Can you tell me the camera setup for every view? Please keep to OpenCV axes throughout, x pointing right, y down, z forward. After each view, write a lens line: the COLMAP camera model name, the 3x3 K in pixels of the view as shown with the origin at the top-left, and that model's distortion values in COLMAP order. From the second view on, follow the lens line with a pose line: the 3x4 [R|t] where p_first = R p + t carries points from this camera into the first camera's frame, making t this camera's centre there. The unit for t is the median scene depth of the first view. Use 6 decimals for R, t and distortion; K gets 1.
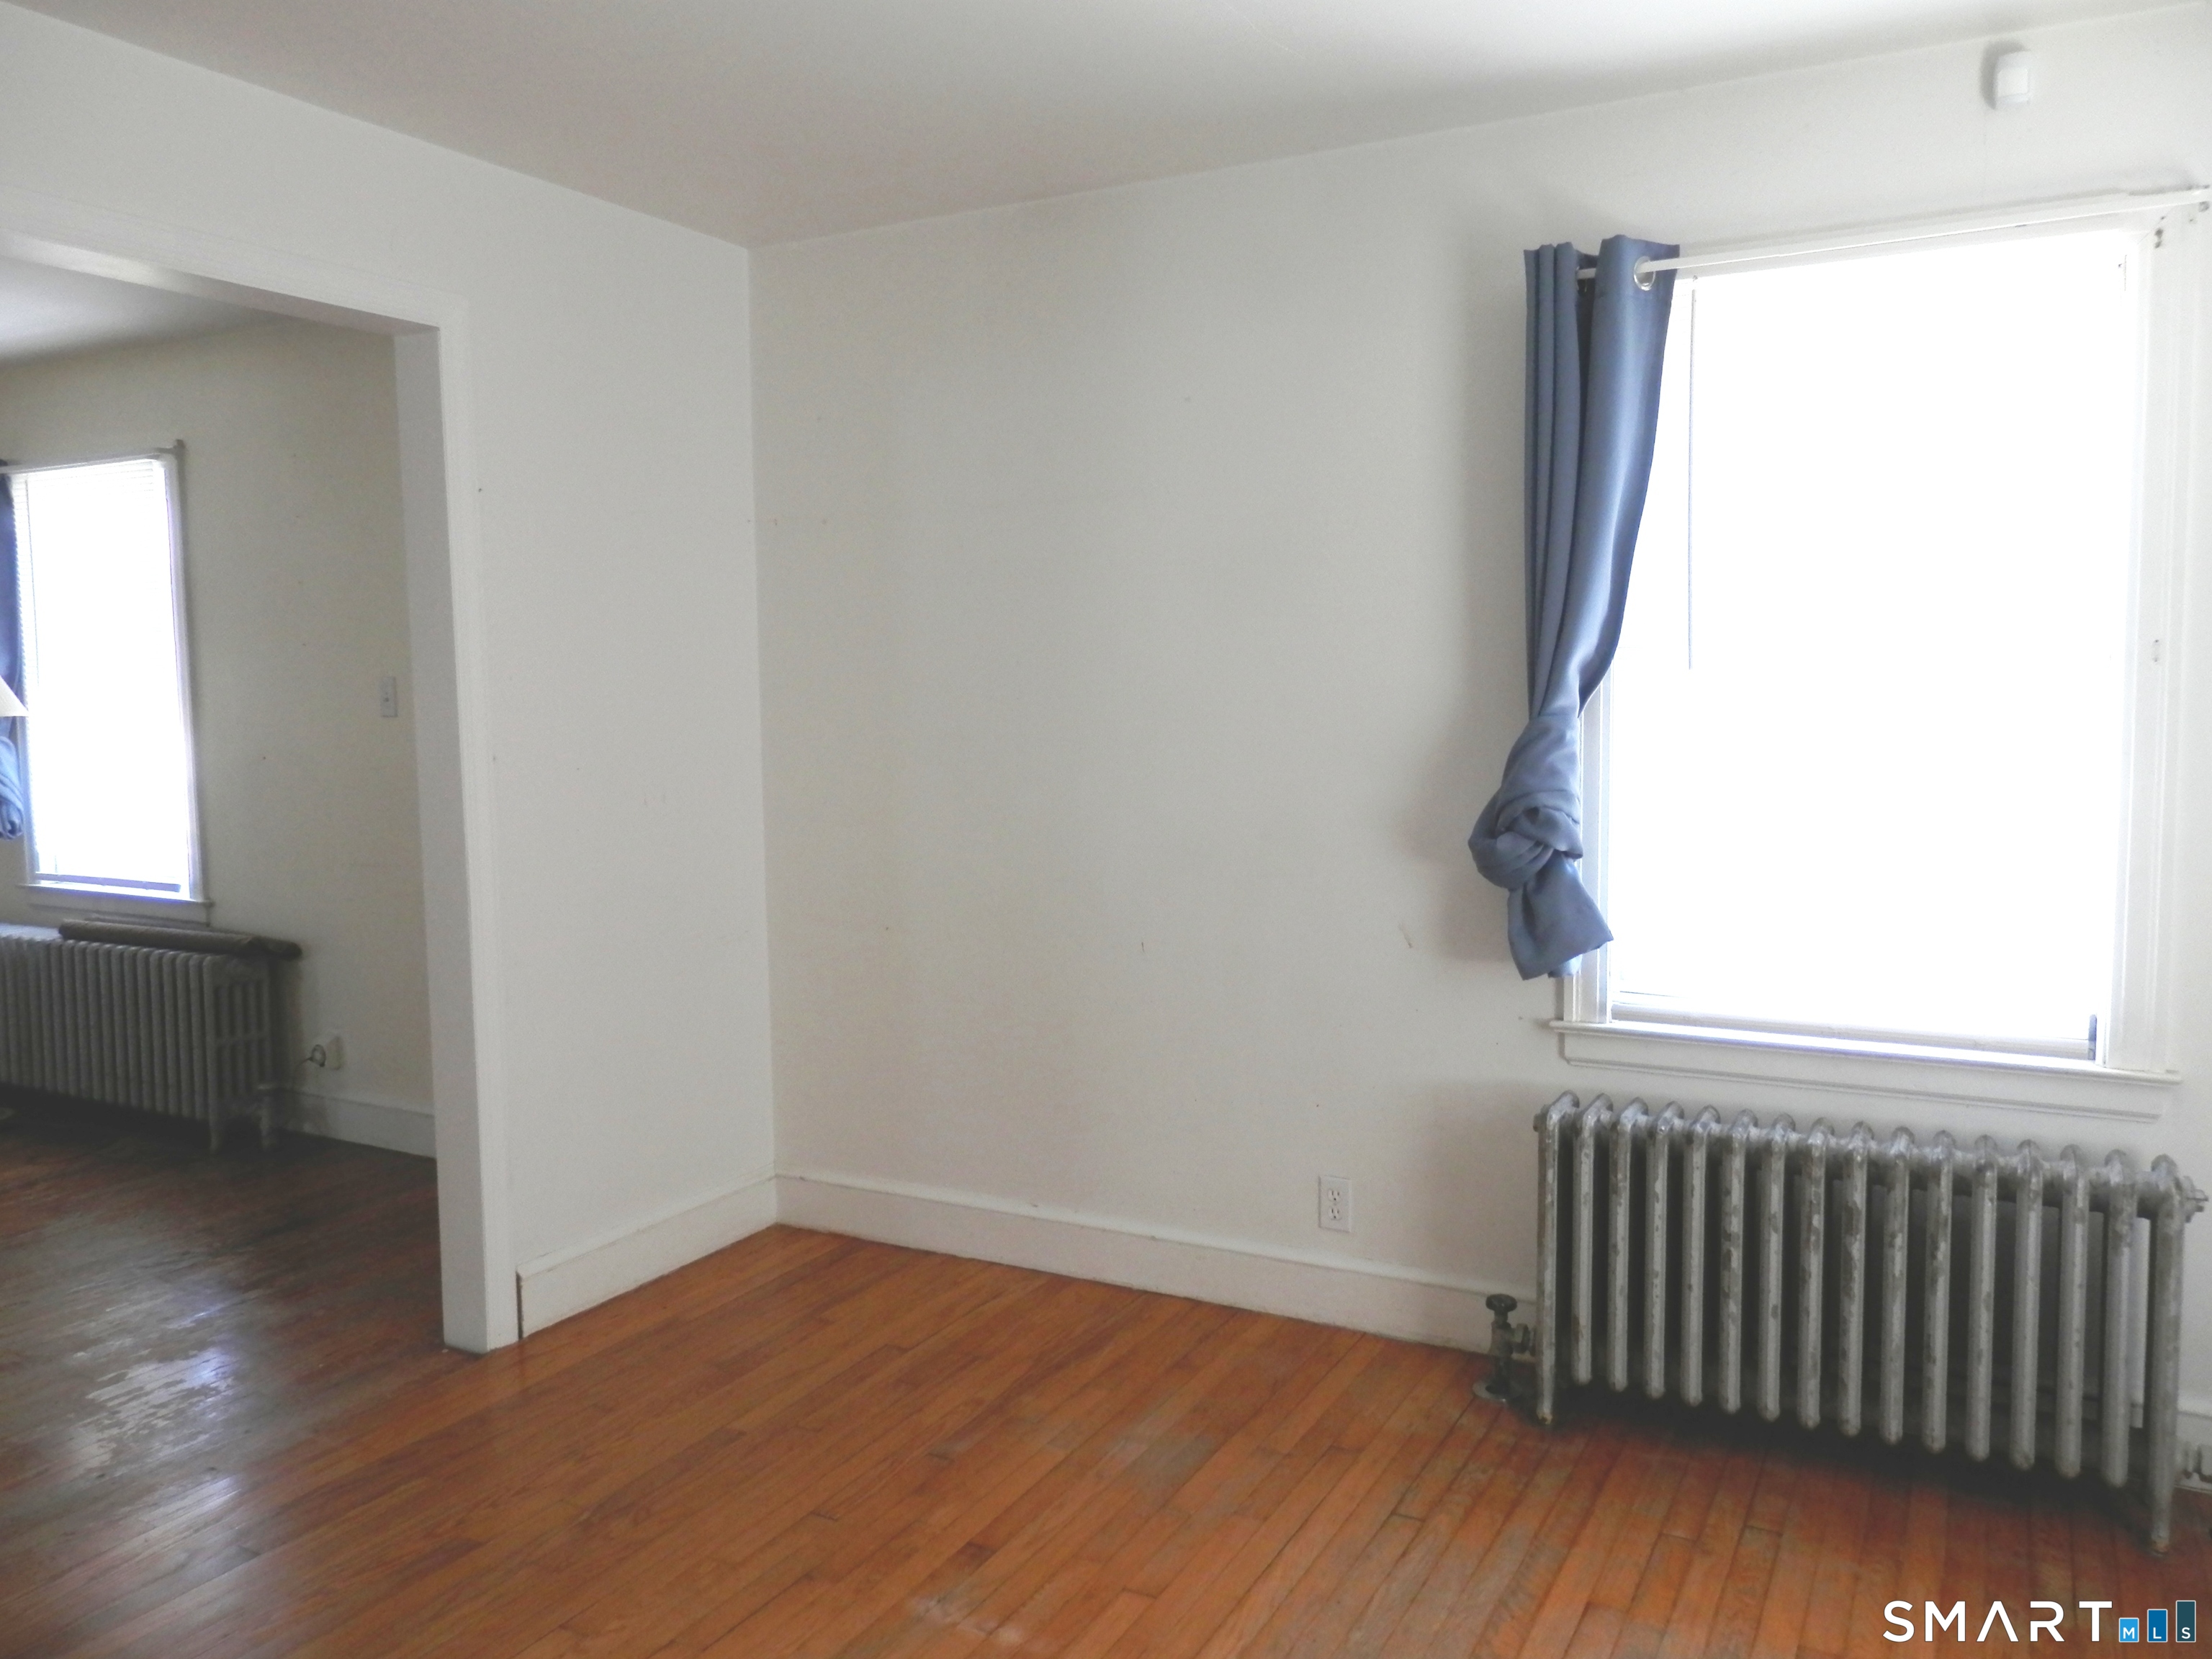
lens RADIAL K [[1668.6, 0, 1106.0], [0, 1668.6, 829.5], [0, 0, 1]] dist [0.005218, 0.002598]
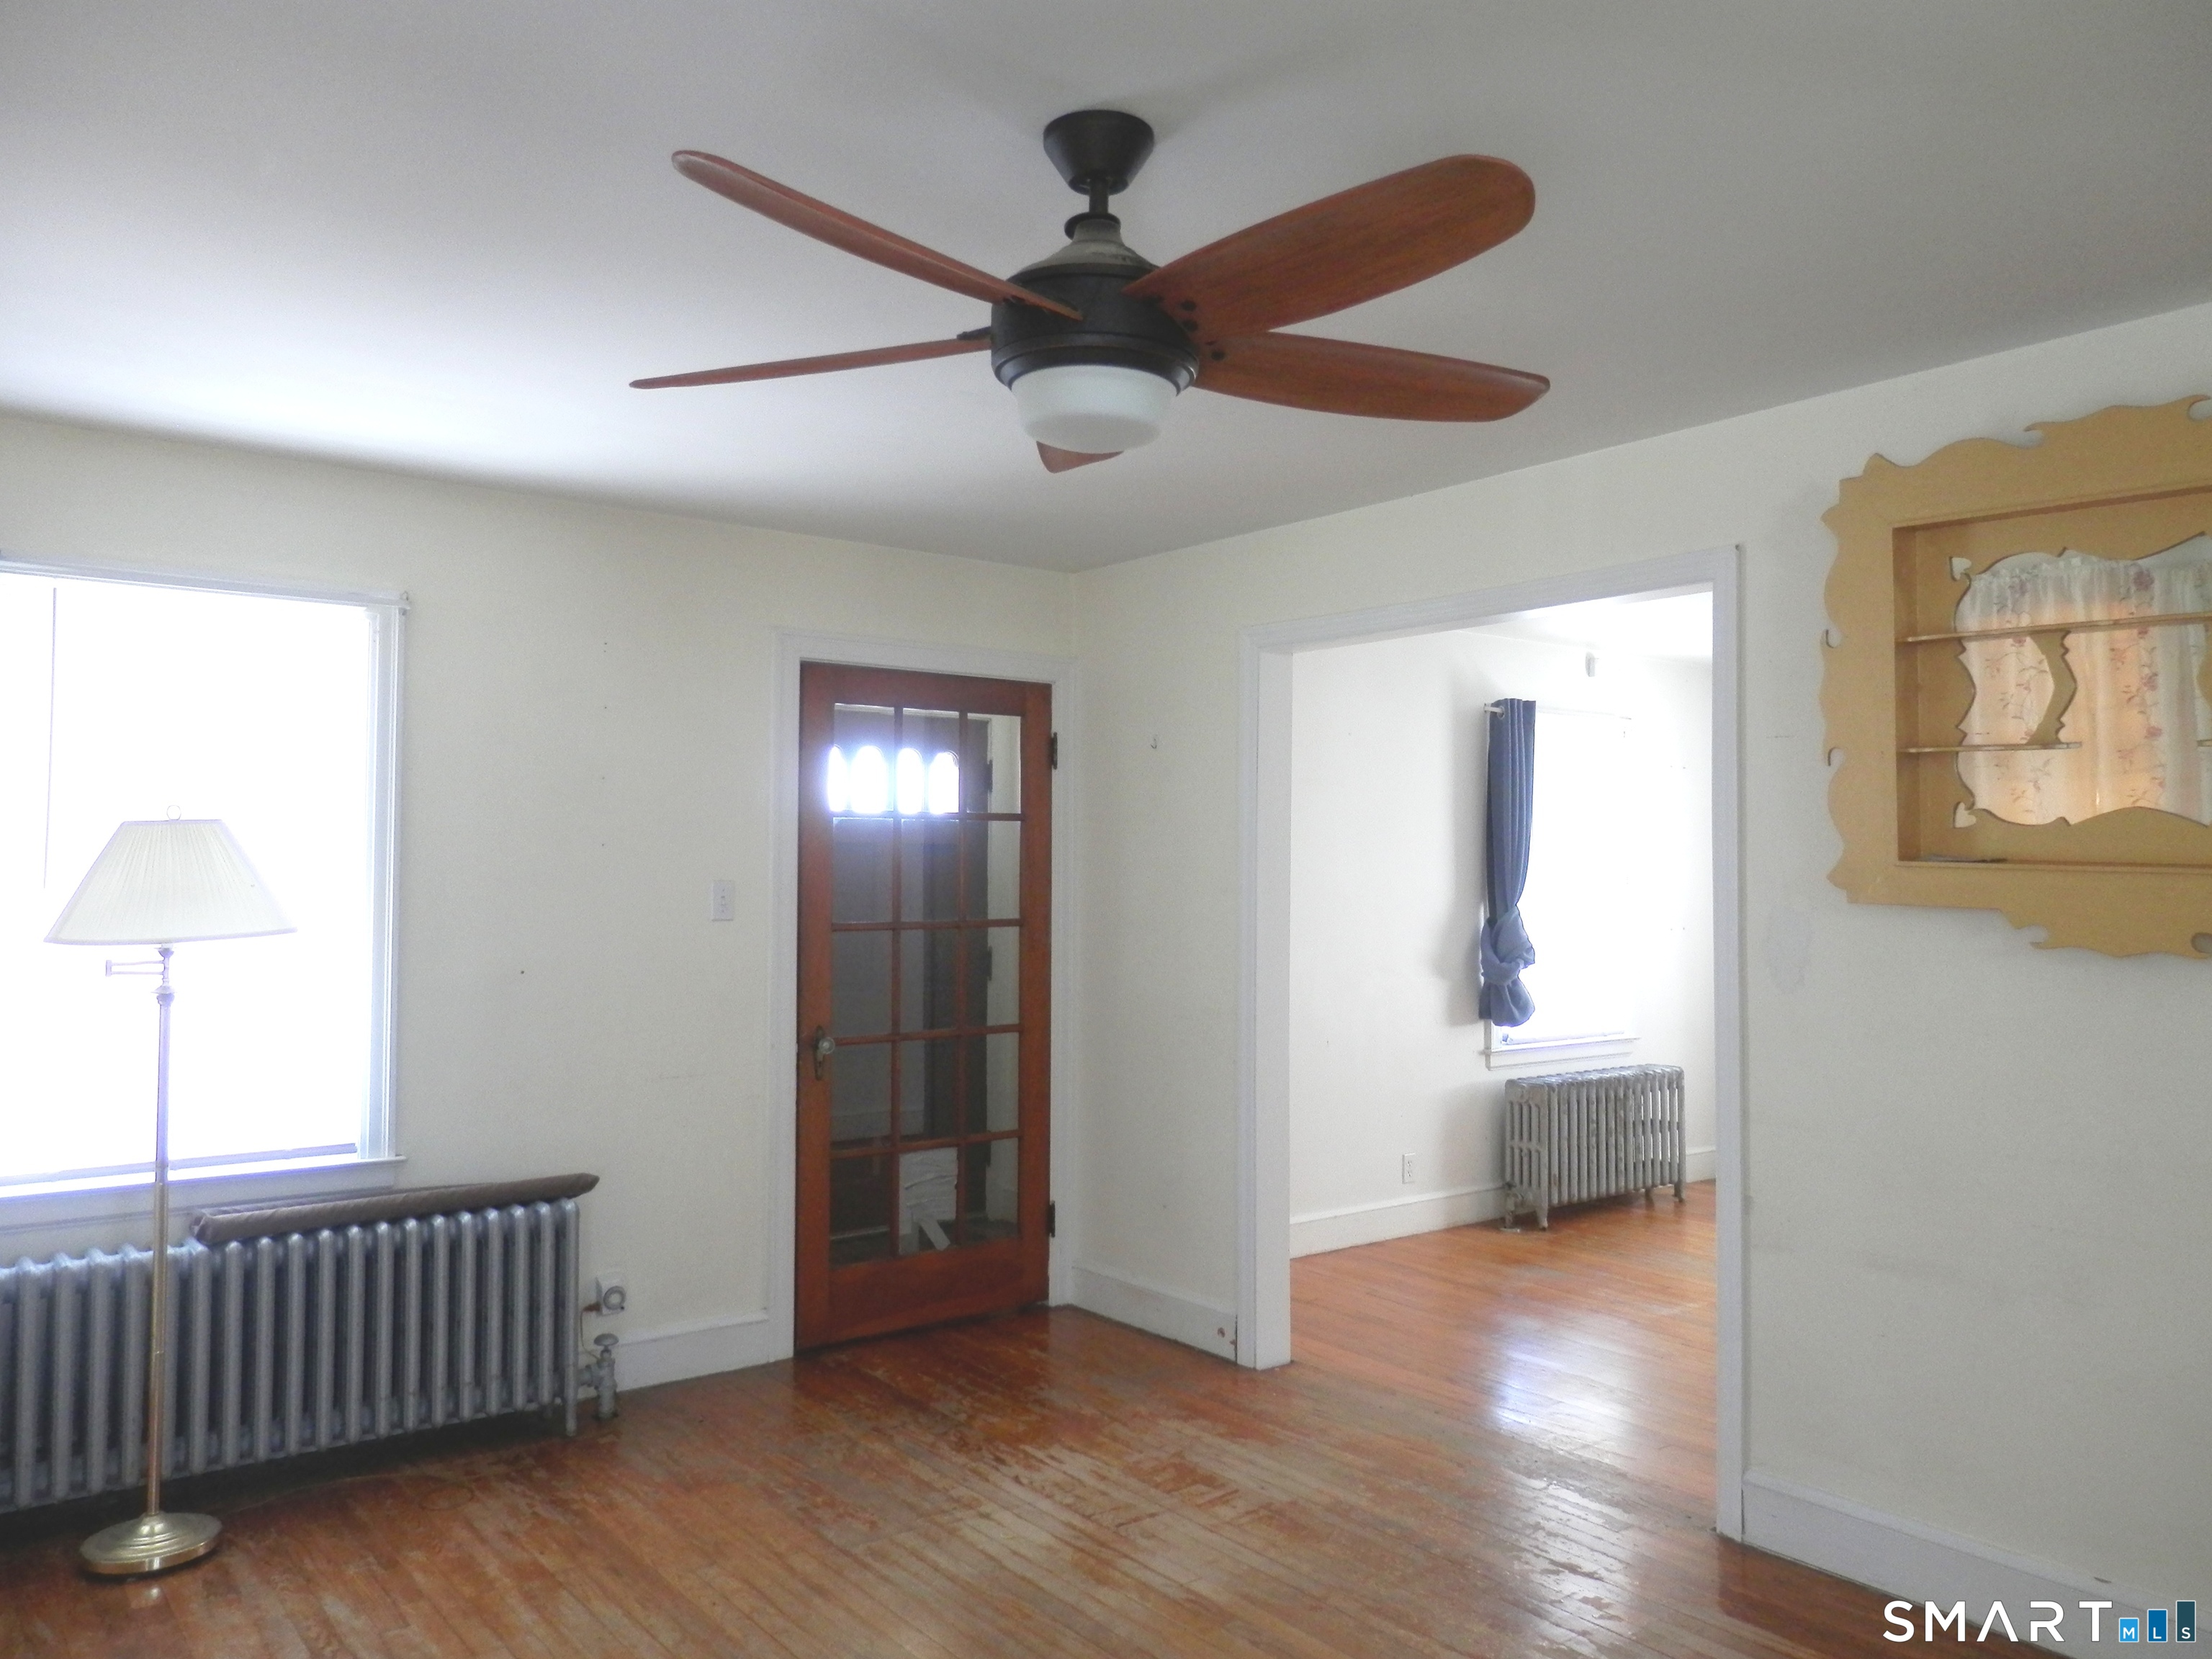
lens RADIAL K [[1668.6, 0, 1106.0], [0, 1668.6, 829.5], [0, 0, 1]] dist [0.005218, 0.002598]
pose [[0.387108, 0.035241, 0.921361, -1.788080], [0.076379, 0.994609, -0.070133, -0.048566], [-0.918865, 0.097522, 0.382330, 0.579442]]
